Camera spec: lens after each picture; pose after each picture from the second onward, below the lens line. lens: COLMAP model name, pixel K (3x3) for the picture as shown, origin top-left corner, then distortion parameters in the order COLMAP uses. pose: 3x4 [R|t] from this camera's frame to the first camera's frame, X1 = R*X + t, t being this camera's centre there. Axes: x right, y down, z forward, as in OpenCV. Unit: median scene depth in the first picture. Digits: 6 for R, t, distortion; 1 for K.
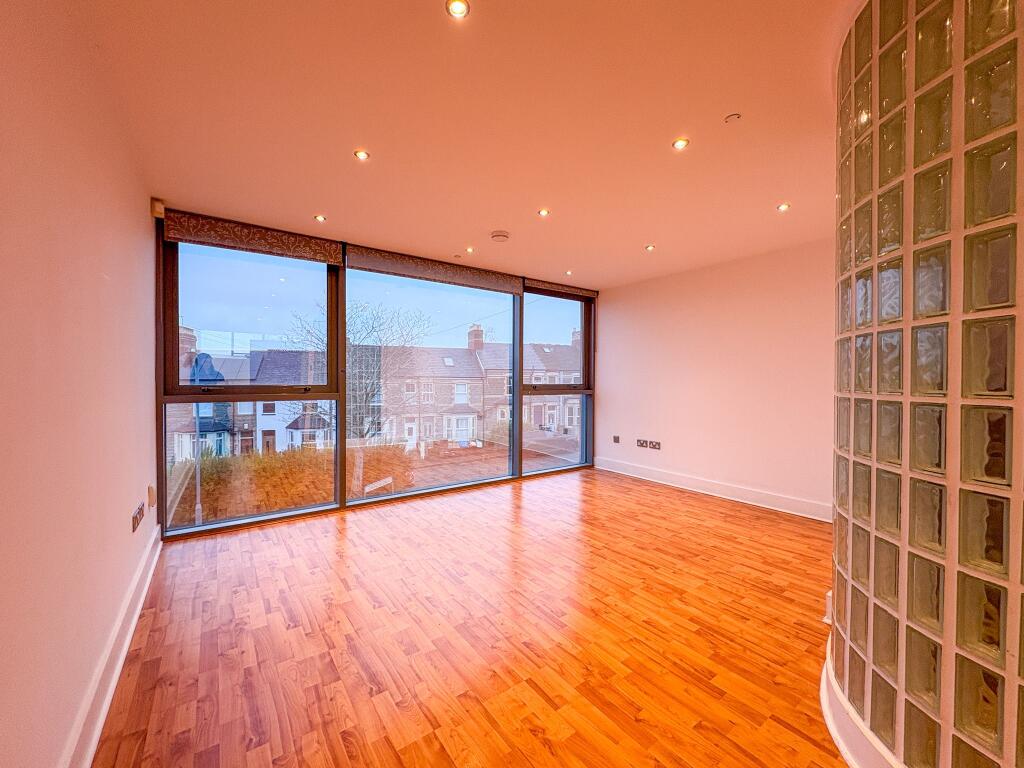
lens RADIAL K [[405.5, 0, 512.9], [0, 405.5, 385.0], [0, 0, 1]] dist [-0.000476, -0.000278]
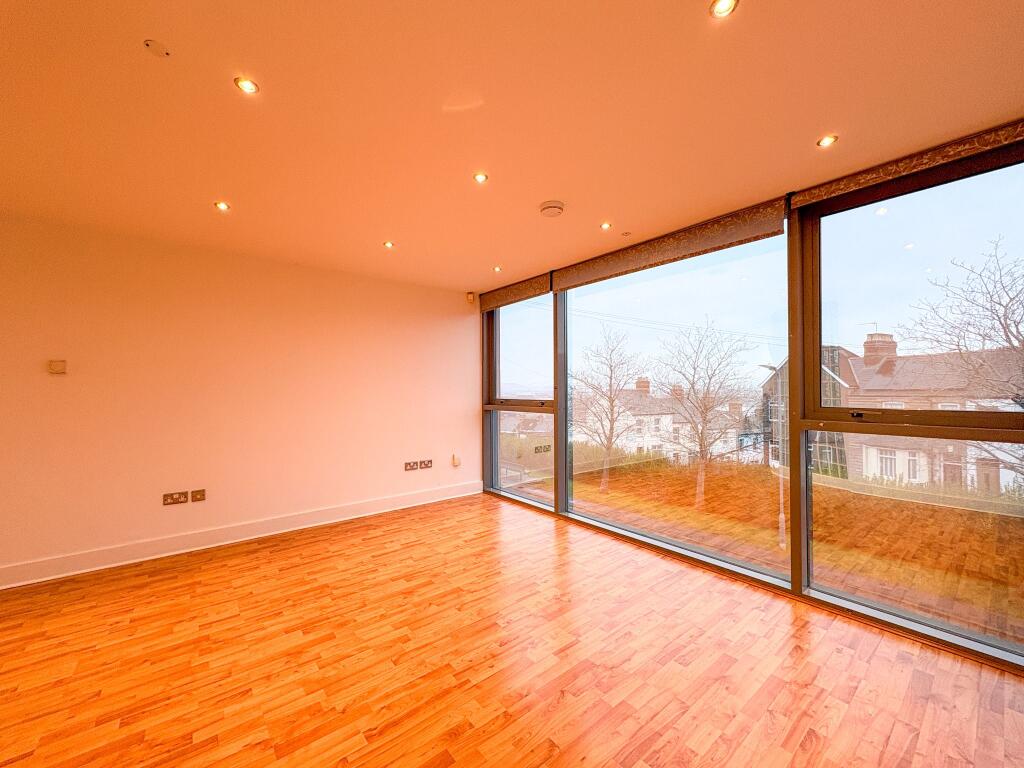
lens RADIAL K [[405.5, 0, 512.9], [0, 405.5, 385.0], [0, 0, 1]] dist [-0.000476, -0.000278]
pose [[0.053348, -0.015672, -0.998453, 0.842988], [-0.006784, 0.999848, -0.016056, -0.029967], [0.998553, 0.007630, 0.053234, 1.046747]]
